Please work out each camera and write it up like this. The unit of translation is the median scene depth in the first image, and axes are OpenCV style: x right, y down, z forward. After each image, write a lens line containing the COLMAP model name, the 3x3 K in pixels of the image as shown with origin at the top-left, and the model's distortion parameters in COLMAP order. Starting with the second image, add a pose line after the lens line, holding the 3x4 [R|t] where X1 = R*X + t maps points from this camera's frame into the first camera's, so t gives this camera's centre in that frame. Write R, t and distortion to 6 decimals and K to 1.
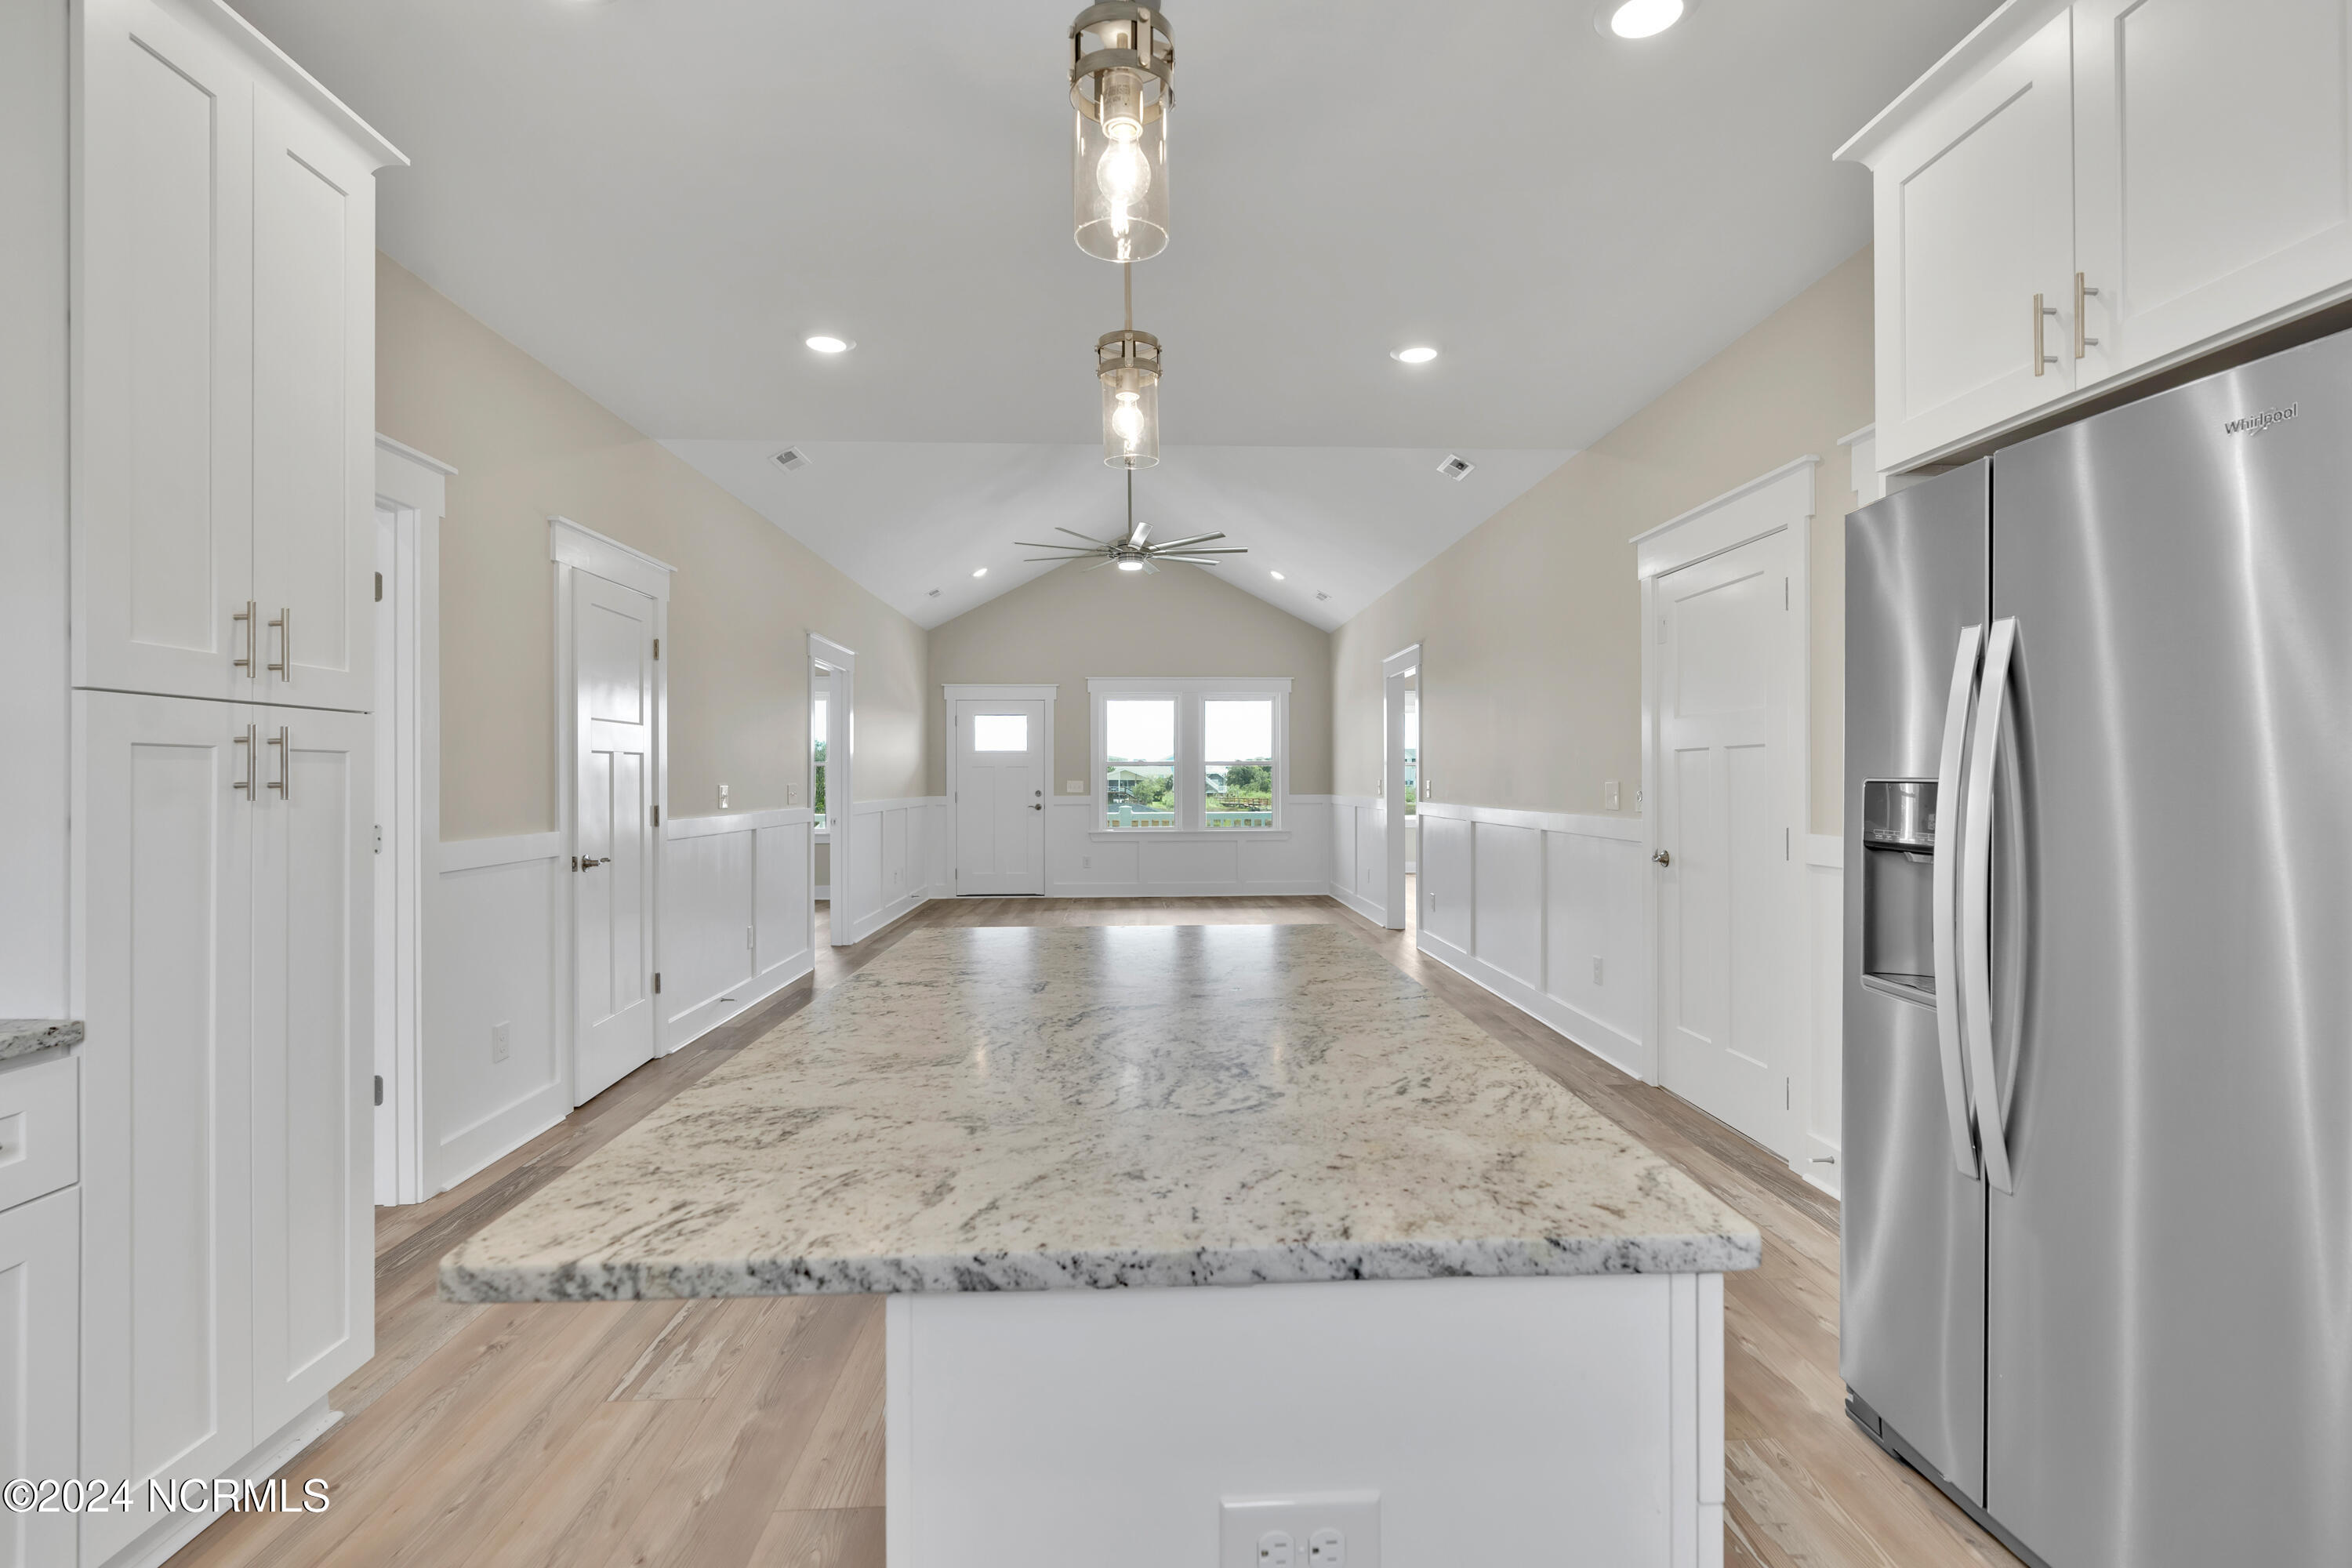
lens RADIAL K [[1077.9, 0, 1168.2], [0, 1077.9, 775.3], [0, 0, 1]] dist [-0.007140, 0.005165]
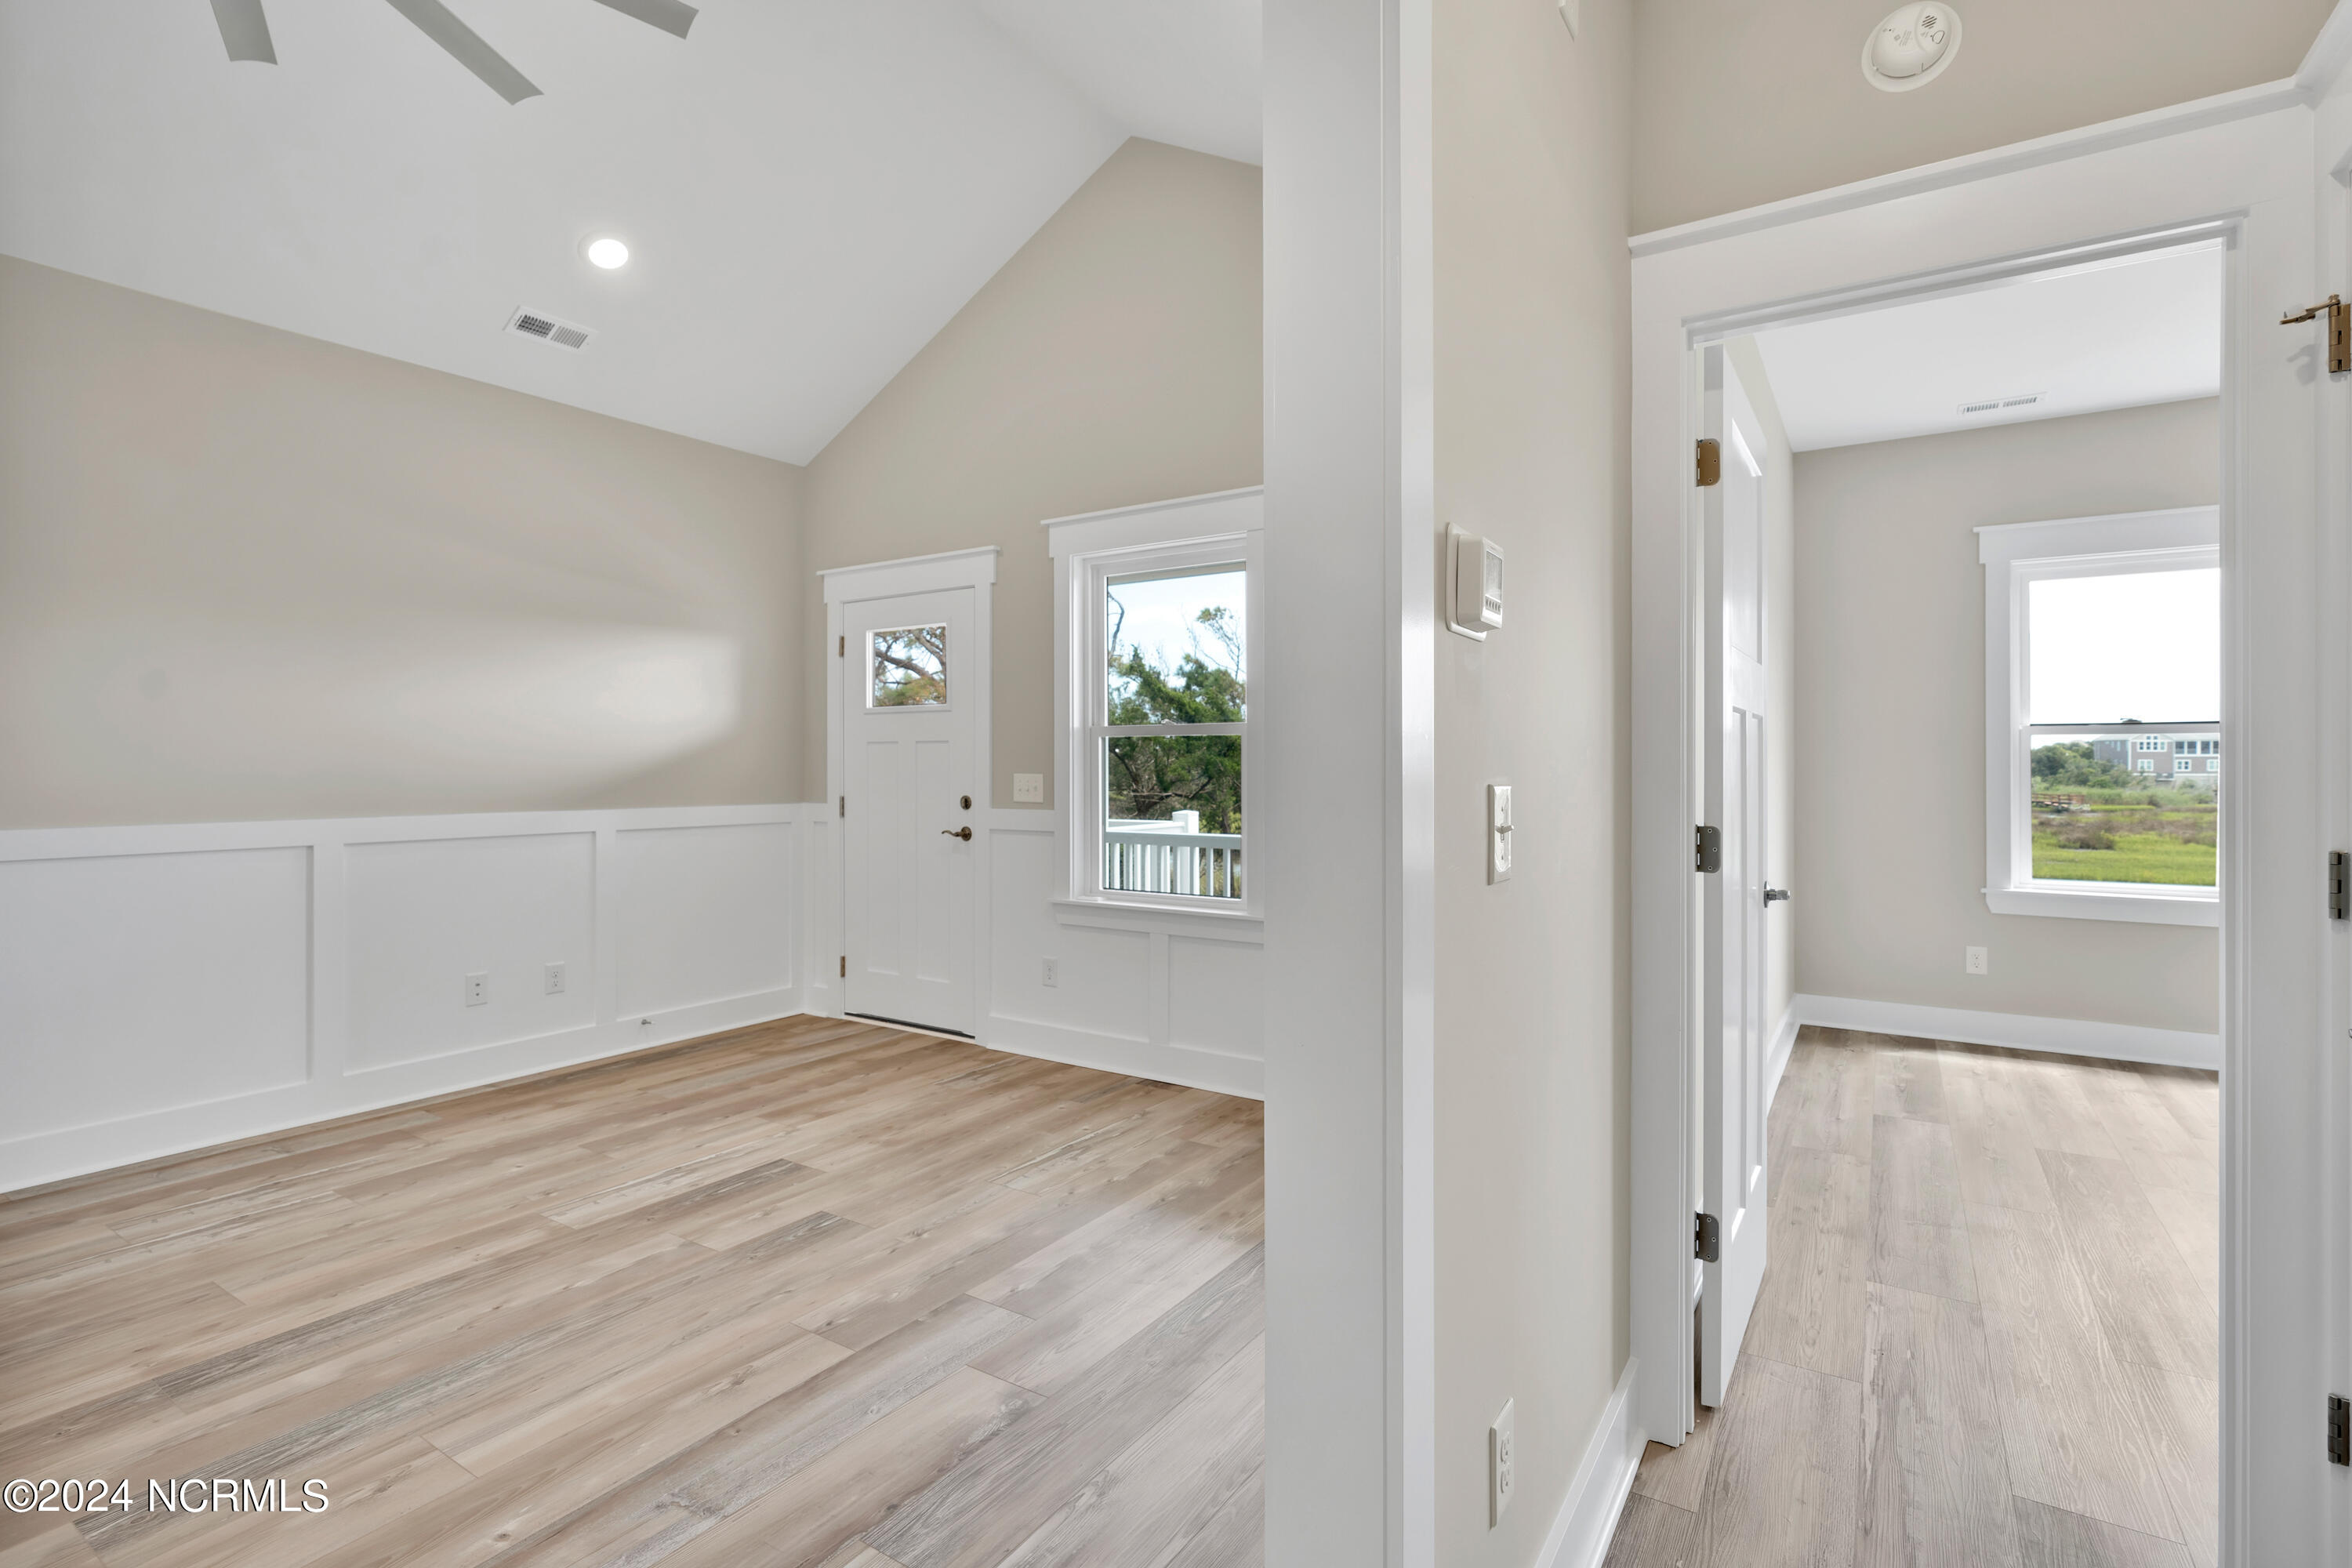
lens RADIAL K [[1077.9, 0, 1192.1], [0, 1077.9, 782.0], [0, 0, 1]] dist [-0.007140, 0.005165]
pose [[0.817432, 0.010288, -0.575933, 0.599759], [-0.000357, 0.999849, 0.017353, 0.002343], [0.576024, -0.013979, 0.817313, 2.053450]]
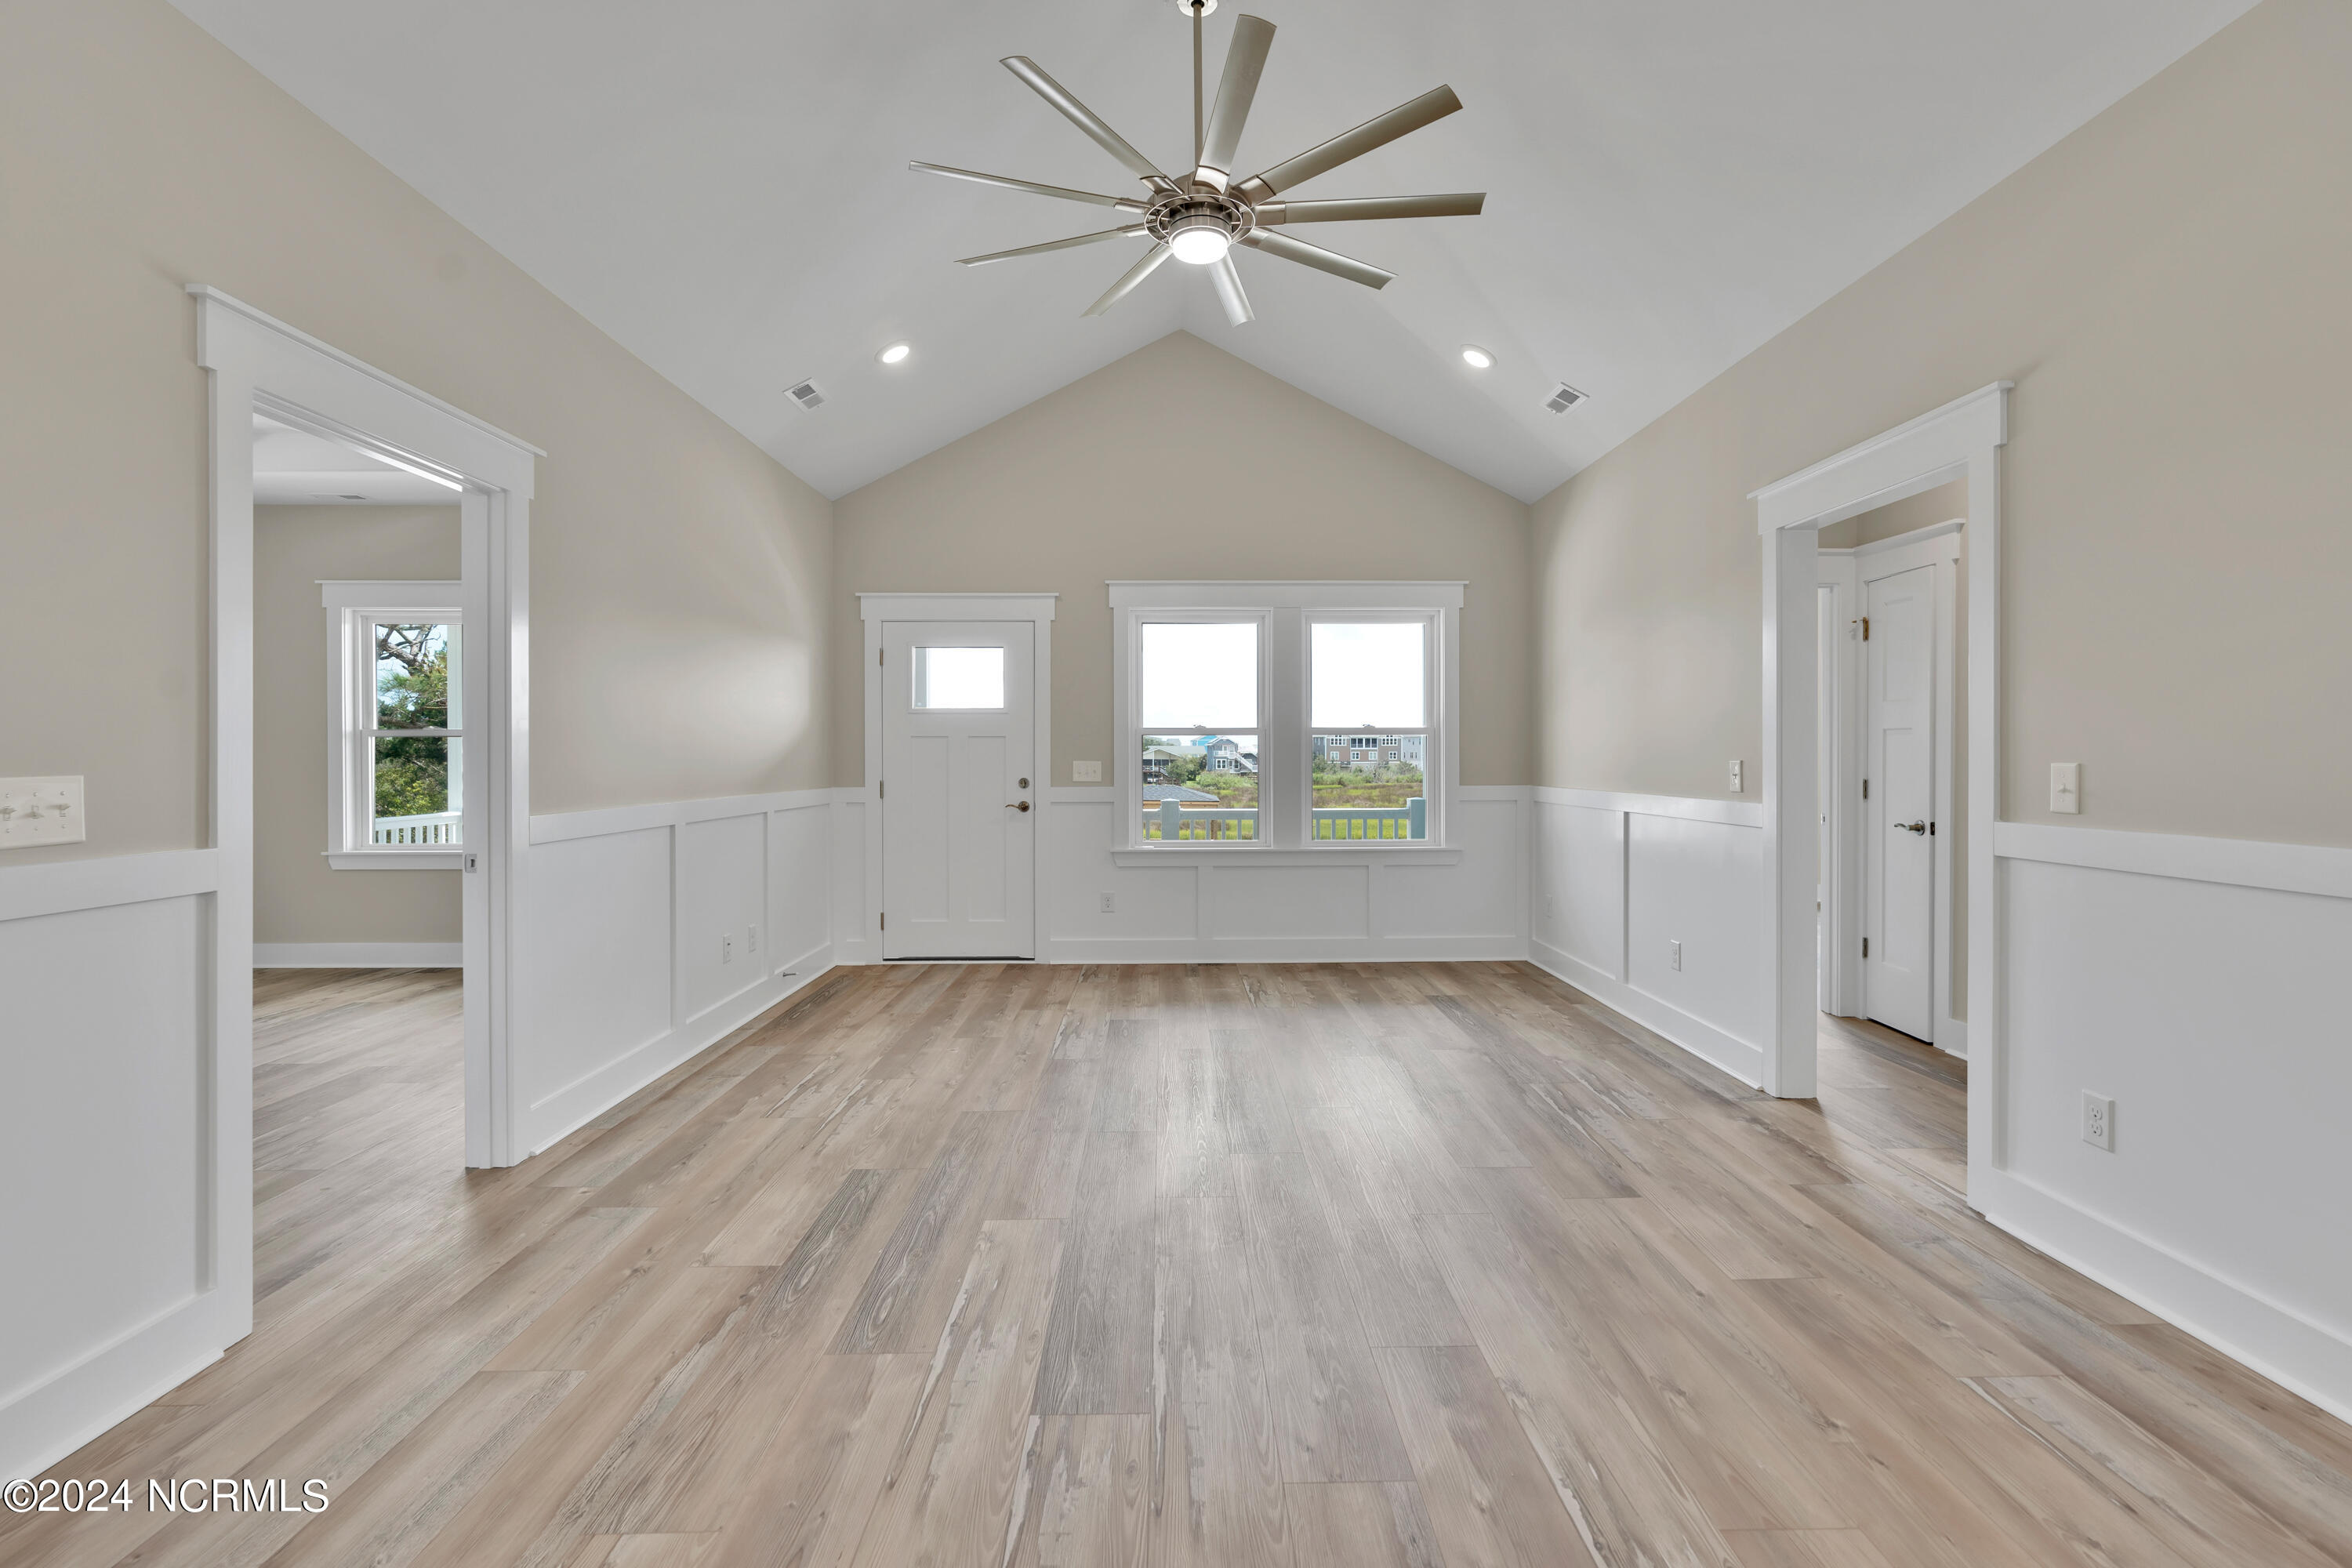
lens RADIAL K [[1077.9, 0, 1185.1], [0, 1077.9, 759.6], [0, 0, 1]] dist [-0.007140, 0.005165]
pose [[0.999873, 0.001666, -0.015838, -0.074167], [-0.001589, 0.999987, 0.004856, 0.003916], [0.015846, -0.004830, 0.999863, 1.263475]]
